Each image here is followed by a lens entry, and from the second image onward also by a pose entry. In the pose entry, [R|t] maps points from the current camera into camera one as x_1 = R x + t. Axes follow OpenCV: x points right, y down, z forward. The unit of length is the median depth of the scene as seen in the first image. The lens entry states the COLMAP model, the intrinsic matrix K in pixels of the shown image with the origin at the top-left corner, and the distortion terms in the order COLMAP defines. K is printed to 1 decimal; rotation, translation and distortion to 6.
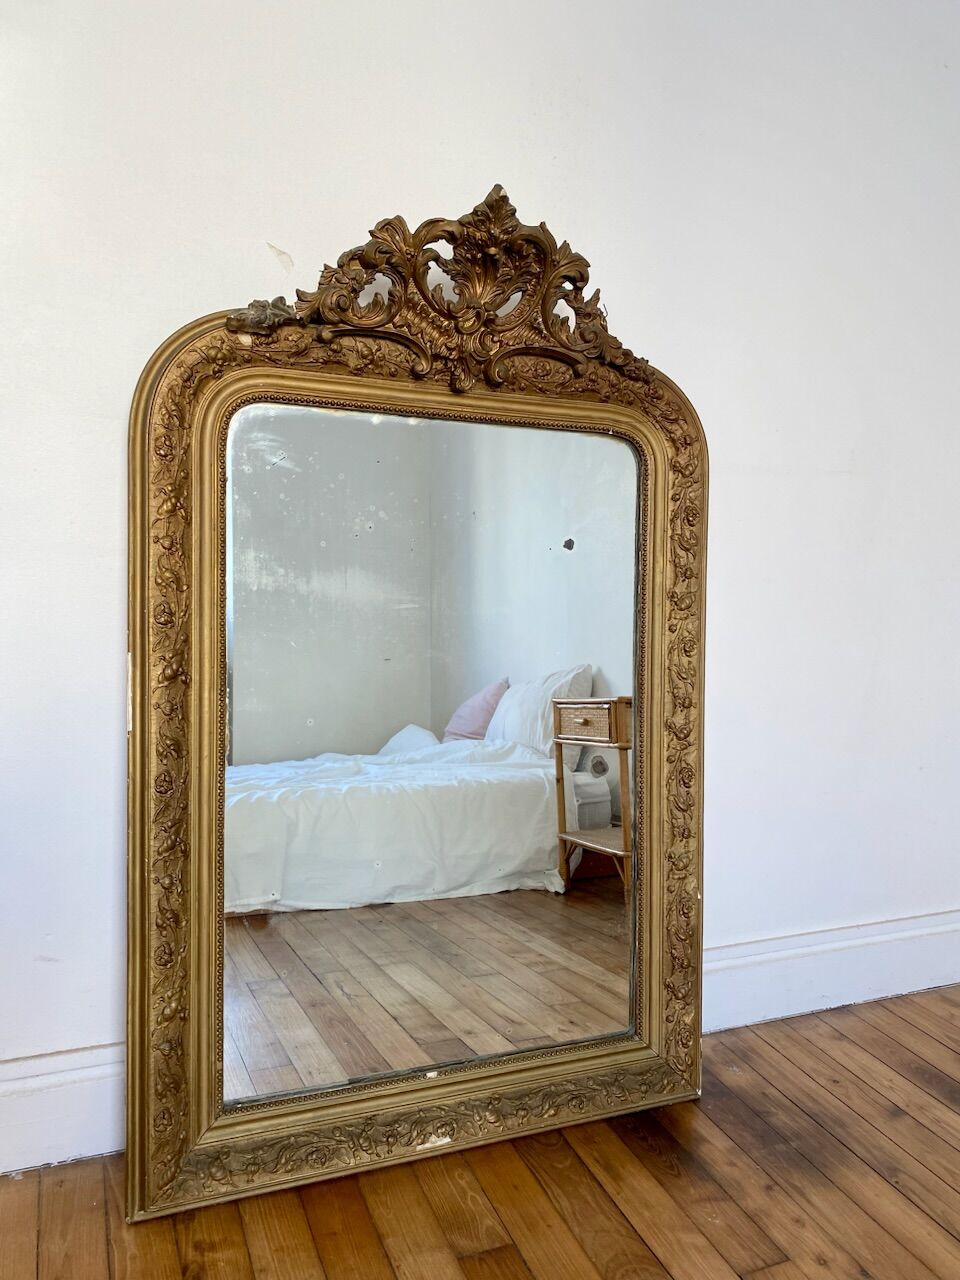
lens RADIAL K [[976.1, 0, 492.5], [0, 976.1, 627.8], [0, 0, 1]] dist [0.067964, -0.112947]
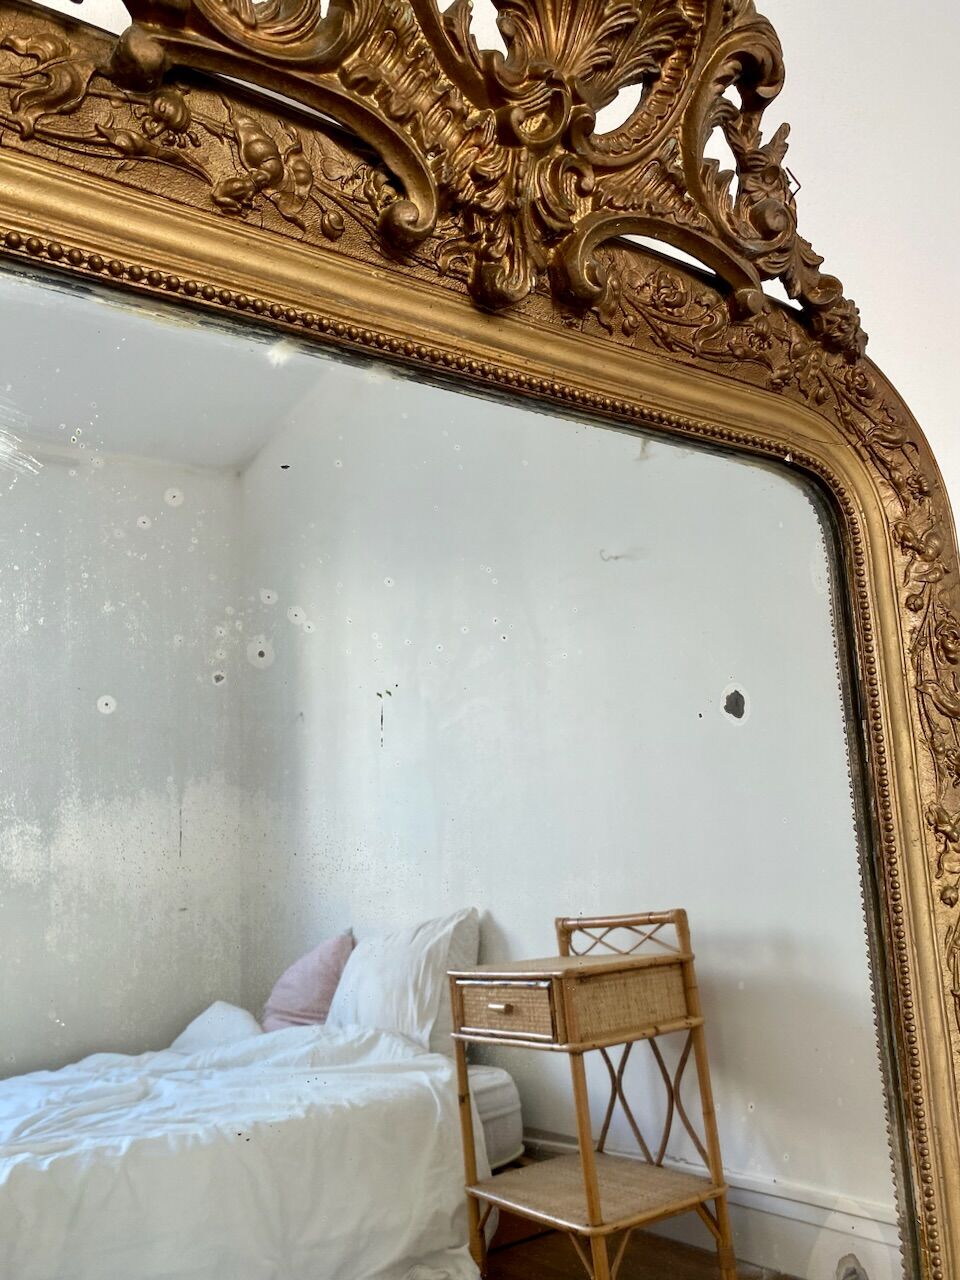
lens RADIAL K [[976.3, 0, 481.8], [0, 976.3, 624.6], [0, 0, 1]] dist [0.000989, 0.007824]
pose [[0.980165, -0.006720, 0.198067, -0.110054], [0.050314, 0.975118, -0.215902, -0.035272], [-0.191688, 0.221585, 0.956115, 0.626645]]
